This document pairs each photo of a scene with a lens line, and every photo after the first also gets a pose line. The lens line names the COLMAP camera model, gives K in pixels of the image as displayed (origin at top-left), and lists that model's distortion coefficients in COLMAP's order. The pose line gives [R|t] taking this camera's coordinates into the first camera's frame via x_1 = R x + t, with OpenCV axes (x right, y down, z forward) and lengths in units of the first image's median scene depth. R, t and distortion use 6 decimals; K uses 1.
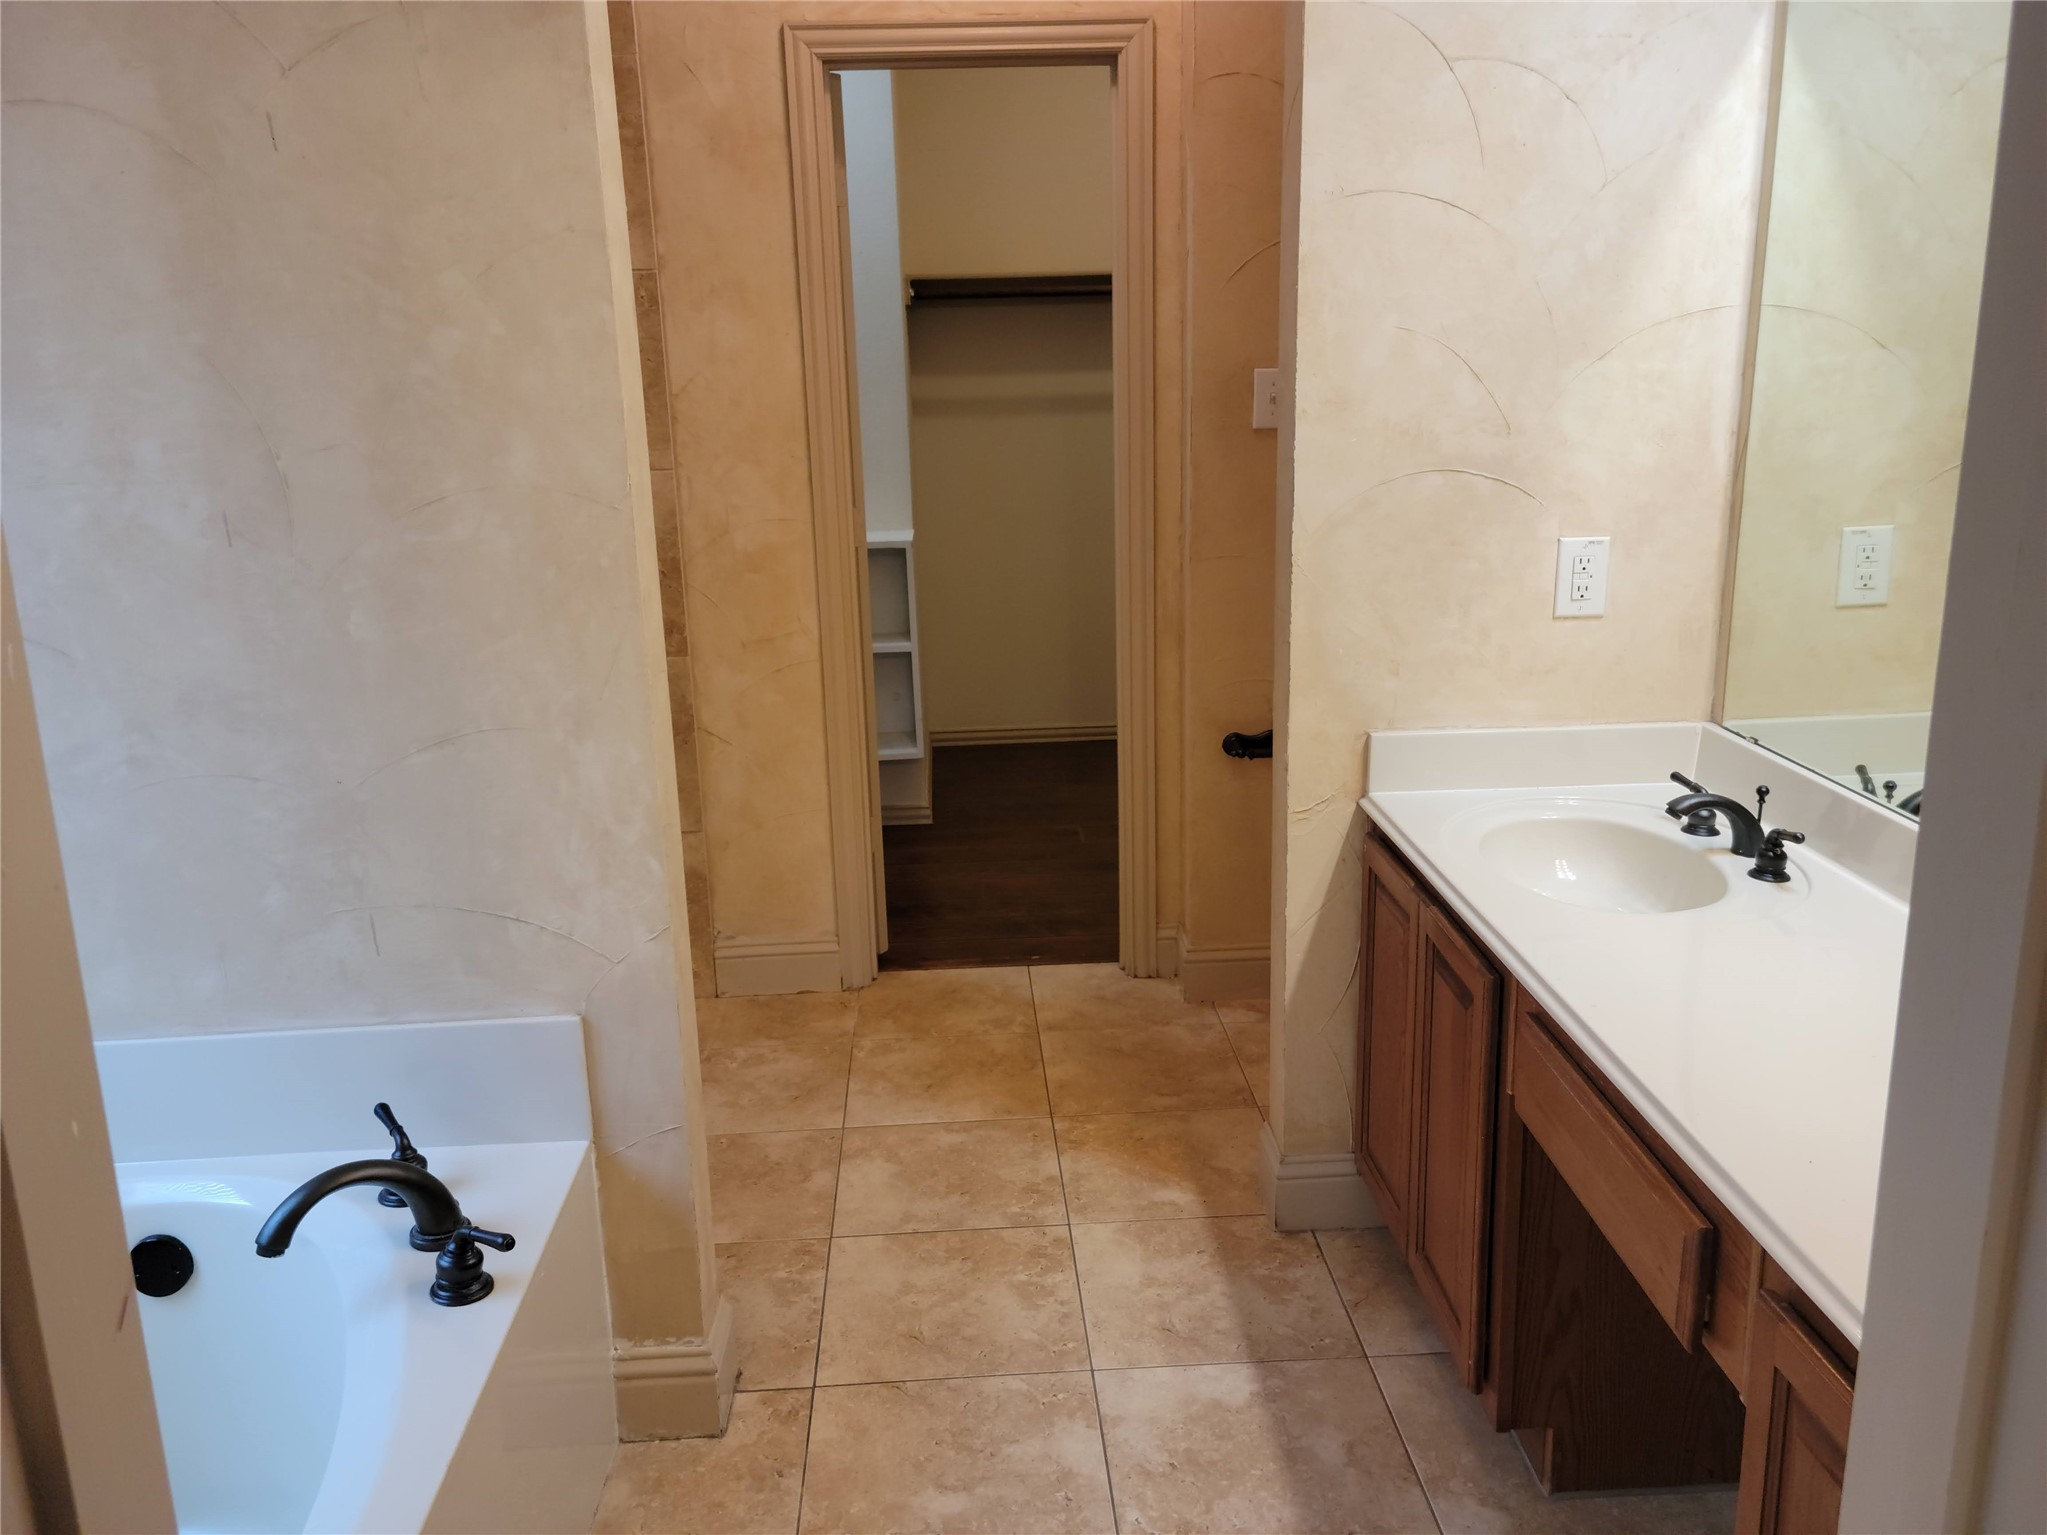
lens RADIAL K [[1651.4, 0, 1026.9], [0, 1651.4, 769.3], [0, 0, 1]] dist [0.053170, 0.012818]
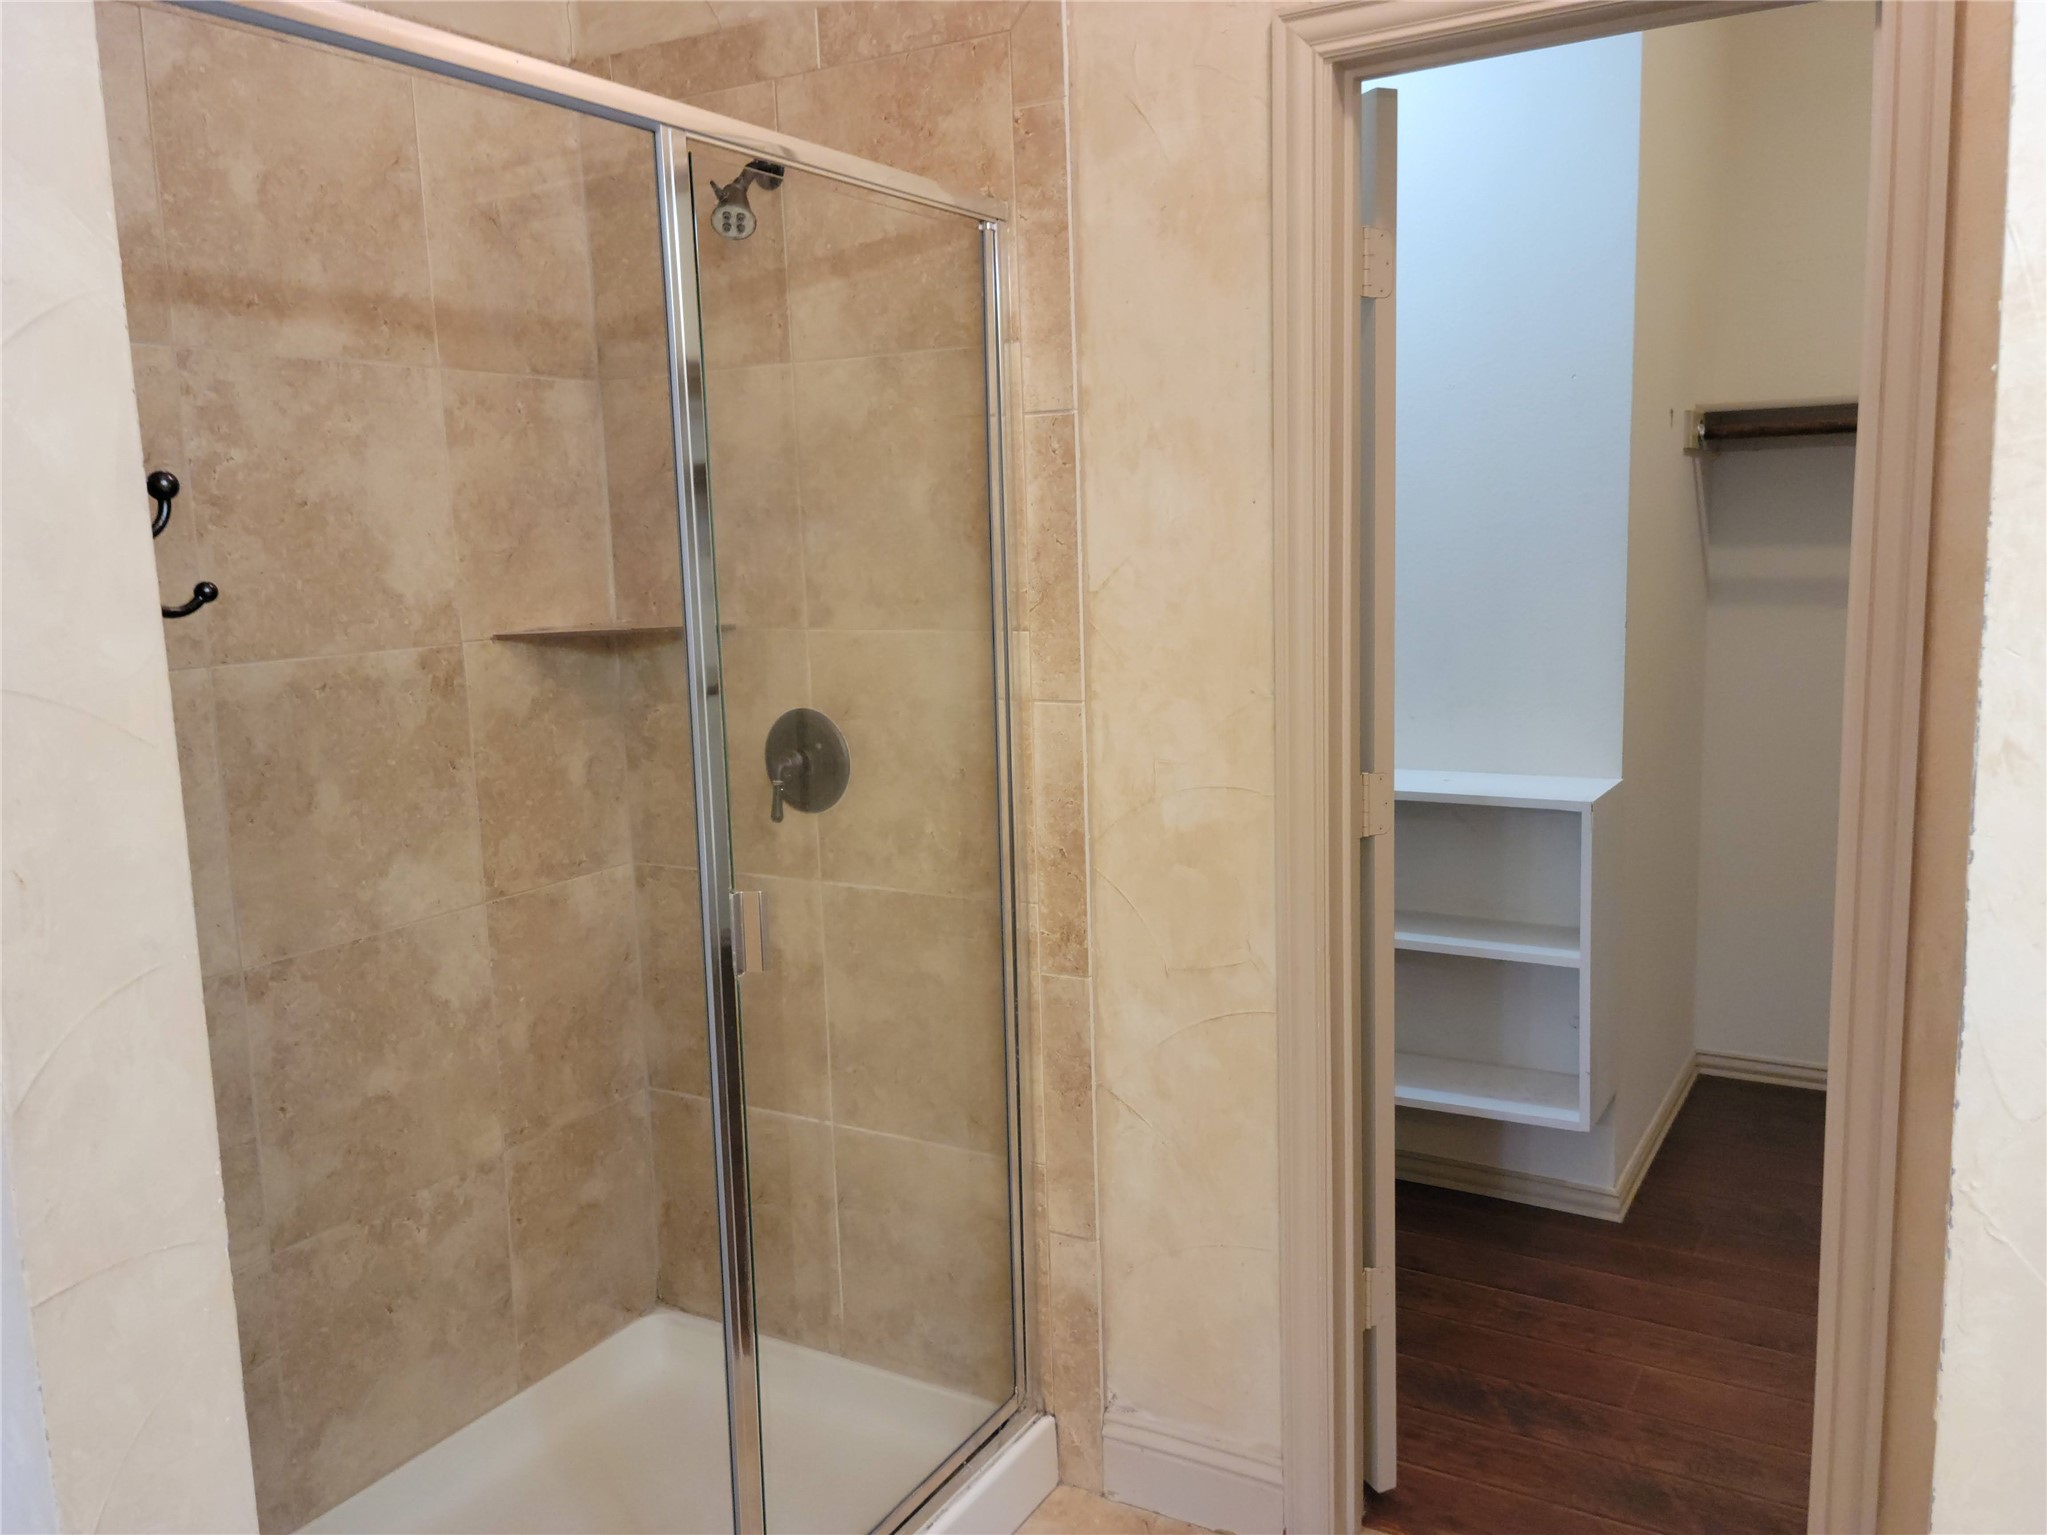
lens RADIAL K [[1651.4, 0, 1022.1], [0, 1651.4, 768.5], [0, 0, 1]] dist [0.053170, 0.012818]
pose [[0.836050, 0.084250, -0.542146, 0.126876], [-0.130990, 0.990215, -0.048121, -0.117982], [0.532787, 0.111247, 0.838906, 0.428959]]
